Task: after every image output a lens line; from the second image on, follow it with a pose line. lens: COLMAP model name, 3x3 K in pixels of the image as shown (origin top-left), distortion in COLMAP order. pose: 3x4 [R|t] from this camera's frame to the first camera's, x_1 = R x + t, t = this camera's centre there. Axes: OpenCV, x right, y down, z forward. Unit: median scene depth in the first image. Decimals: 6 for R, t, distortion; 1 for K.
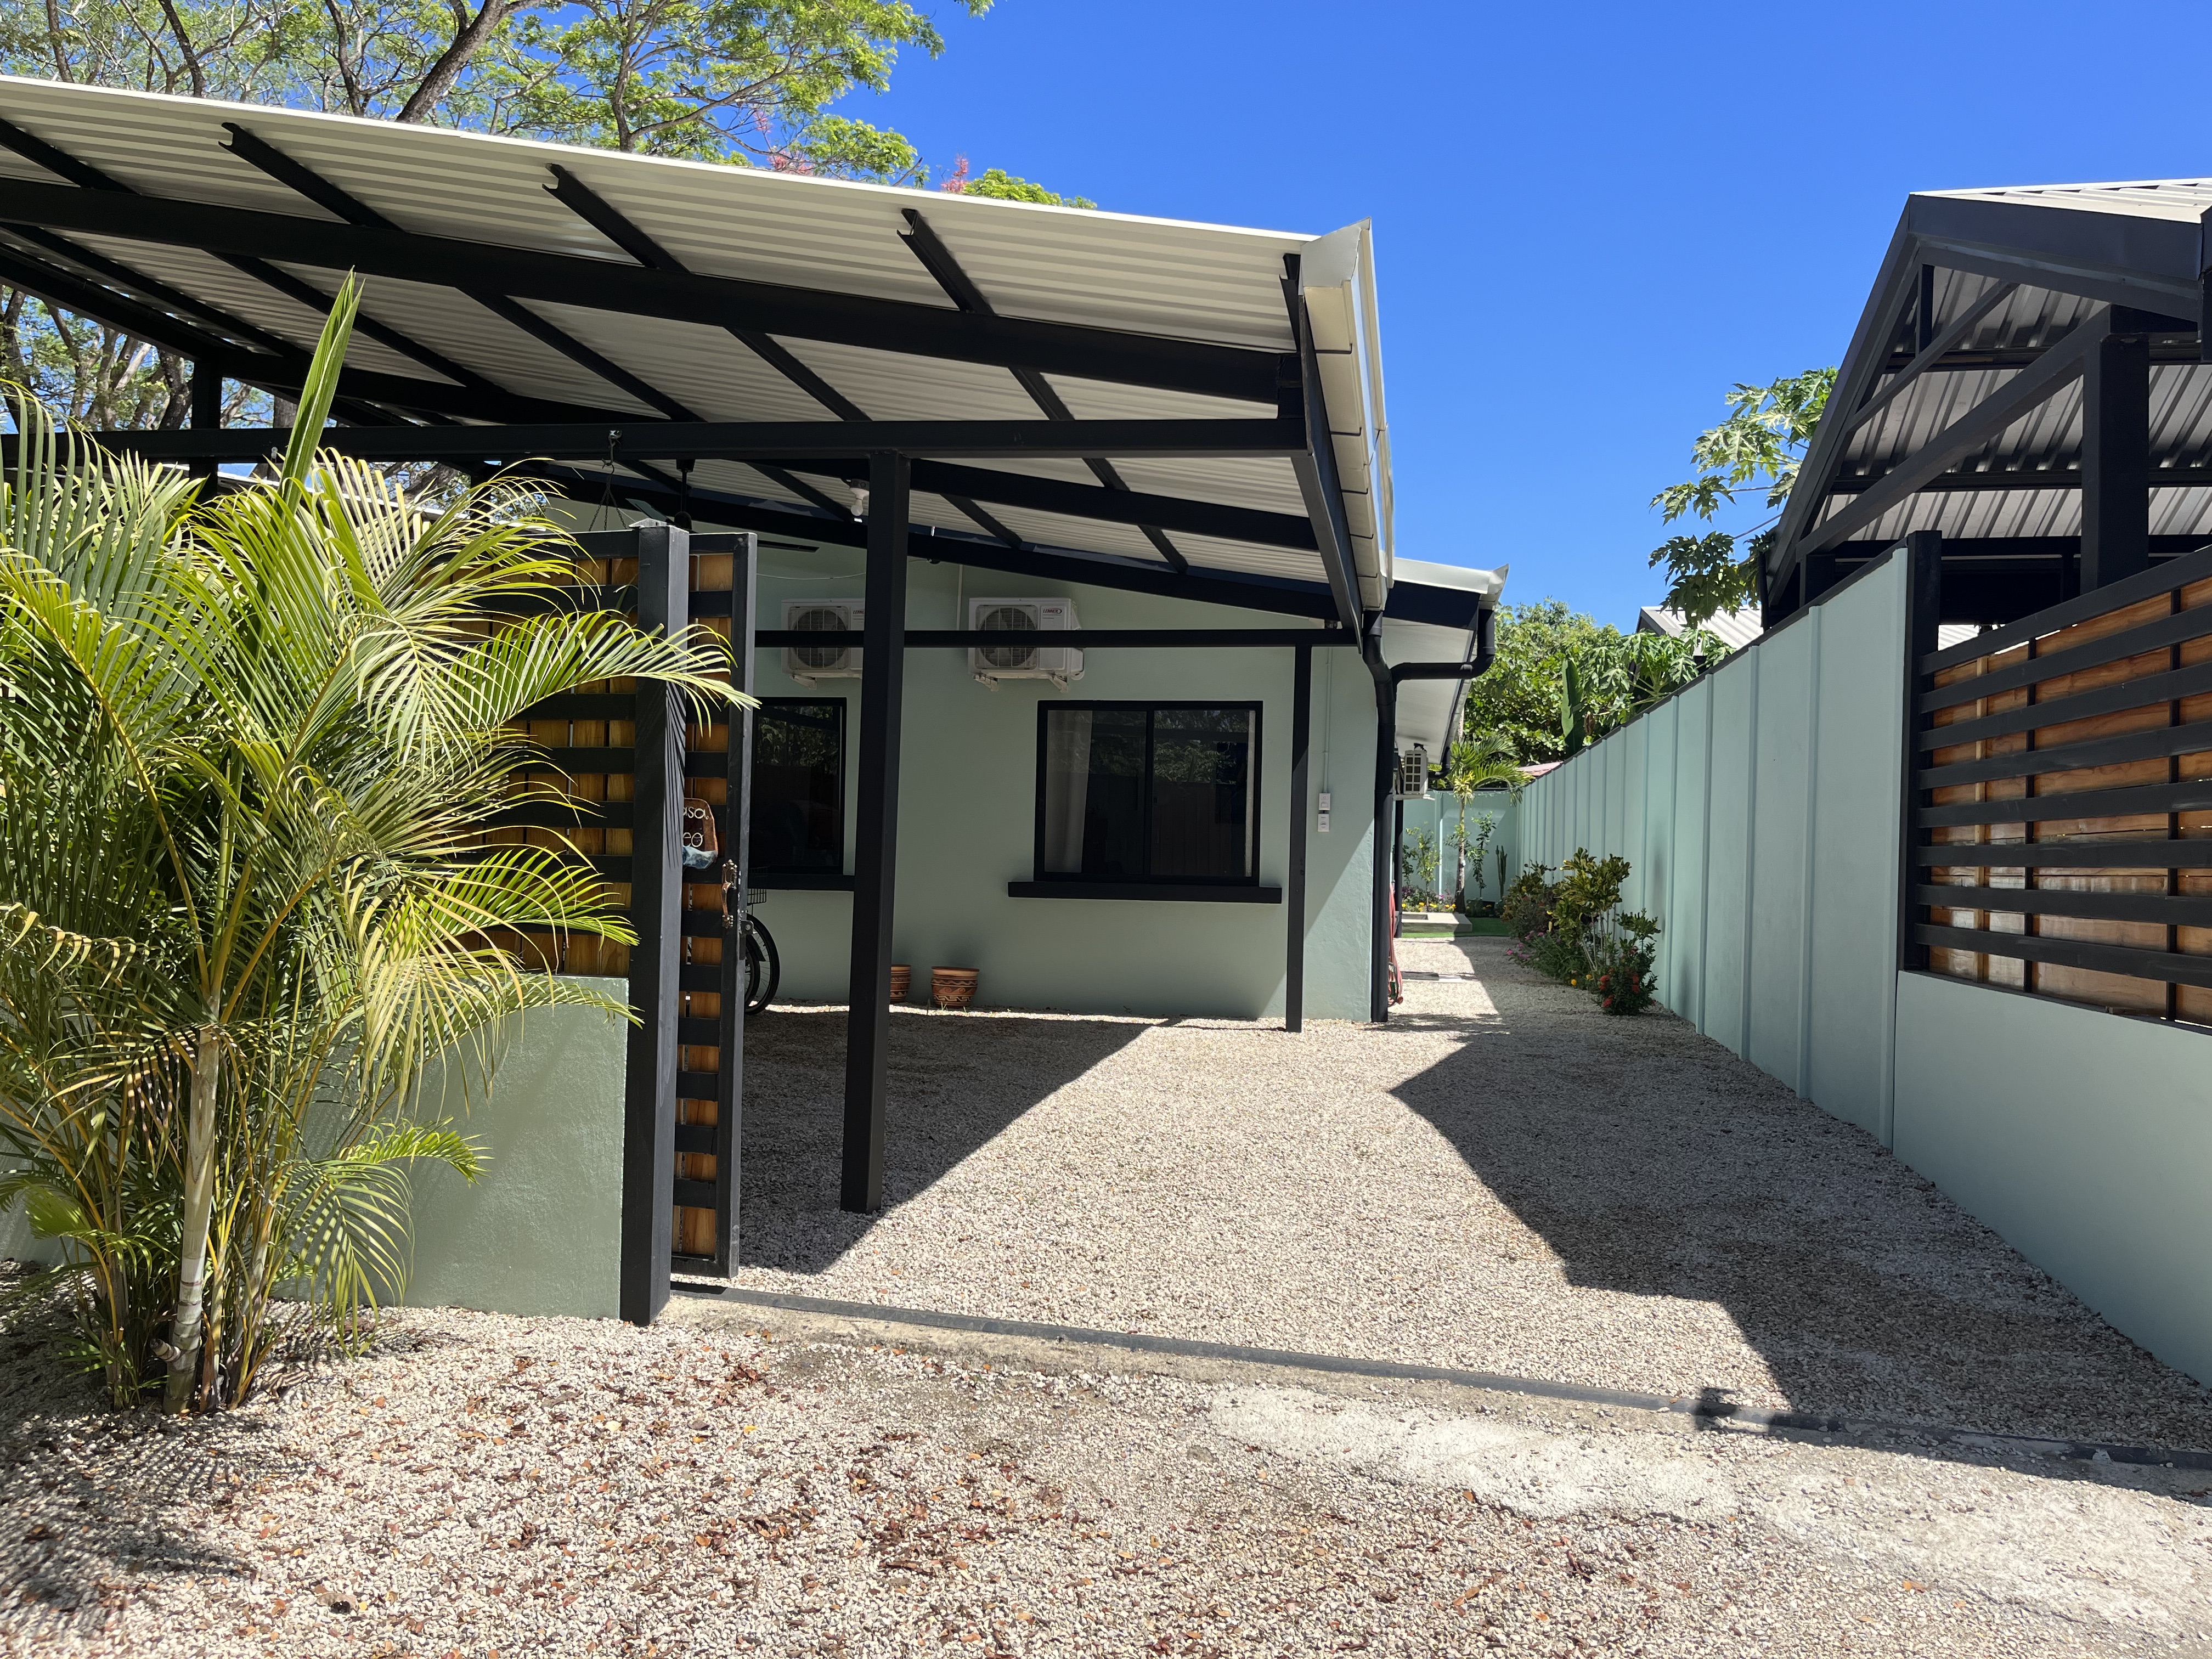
lens RADIAL K [[1680.3, 0, 1103.8], [0, 1680.3, 839.0], [0, 0, 1]] dist [0.072425, -0.108909]
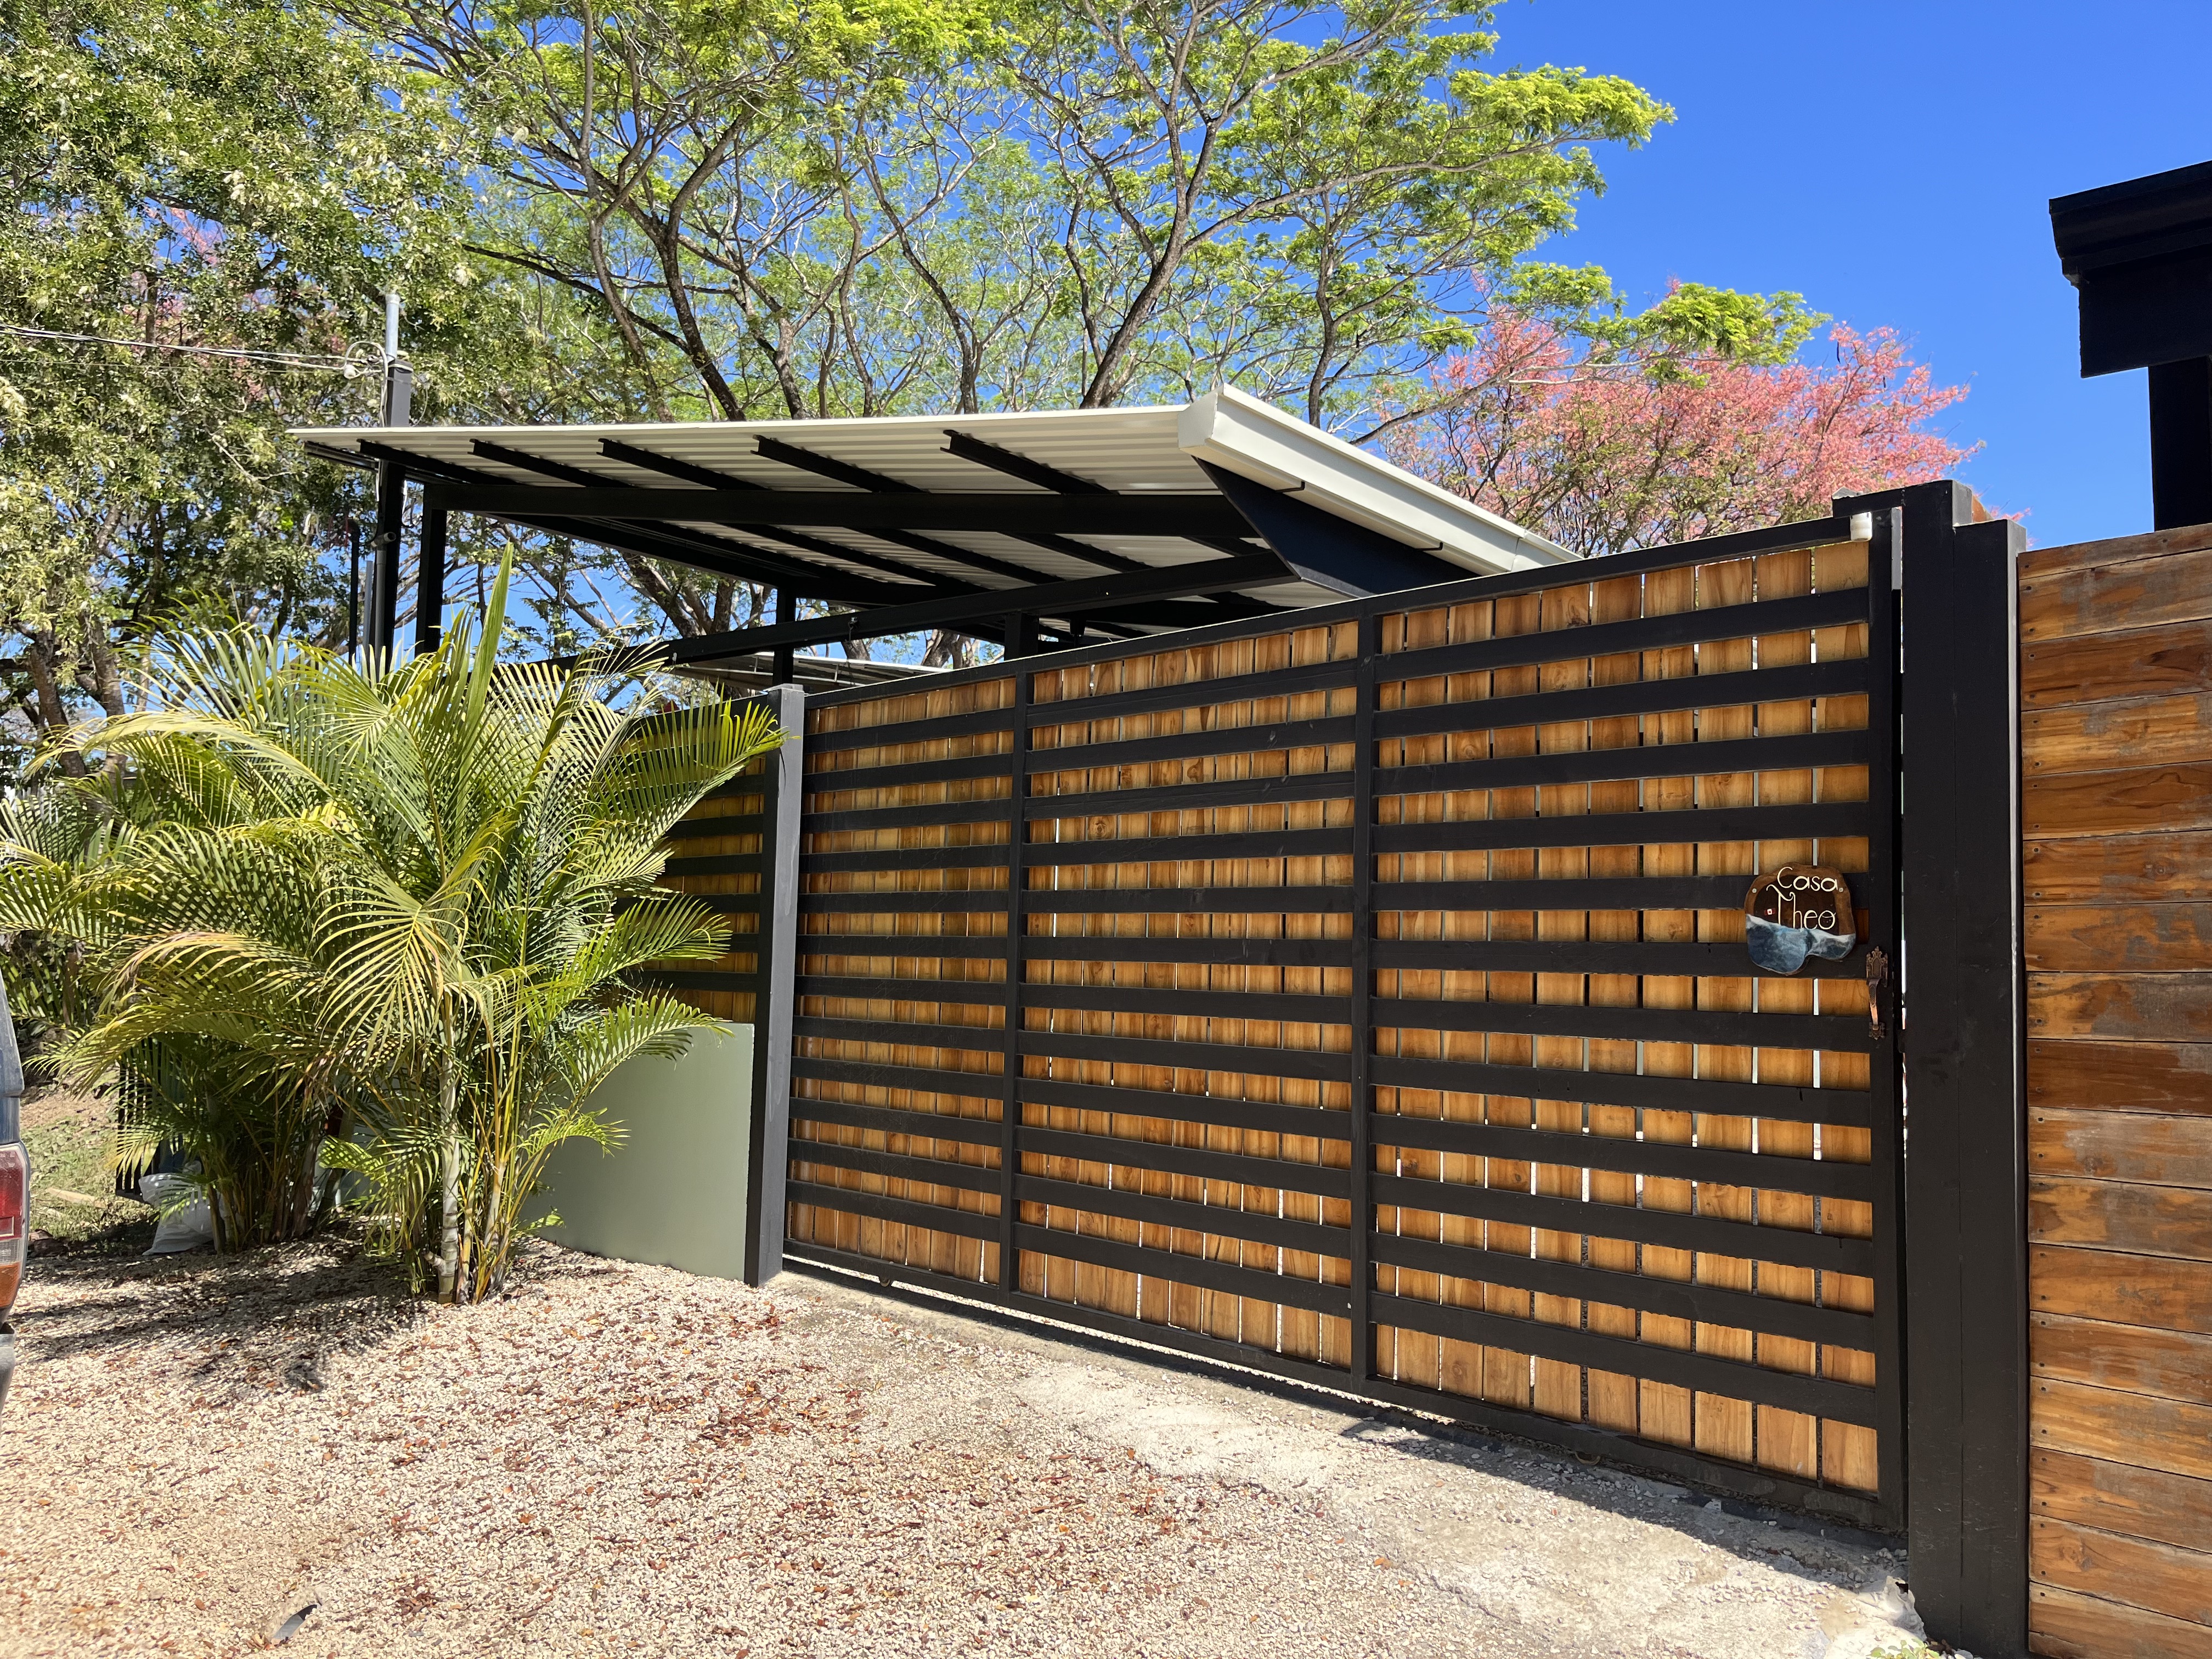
lens RADIAL K [[1685.3, 0, 1106.0], [0, 1685.3, 829.5], [0, 0, 1]] dist [0.012342, 0.001992]
pose [[0.879942, -0.043362, -0.473098, 0.749754], [0.004181, 0.996494, -0.083558, 0.049157], [0.475063, 0.071548, 0.877038, -0.071765]]
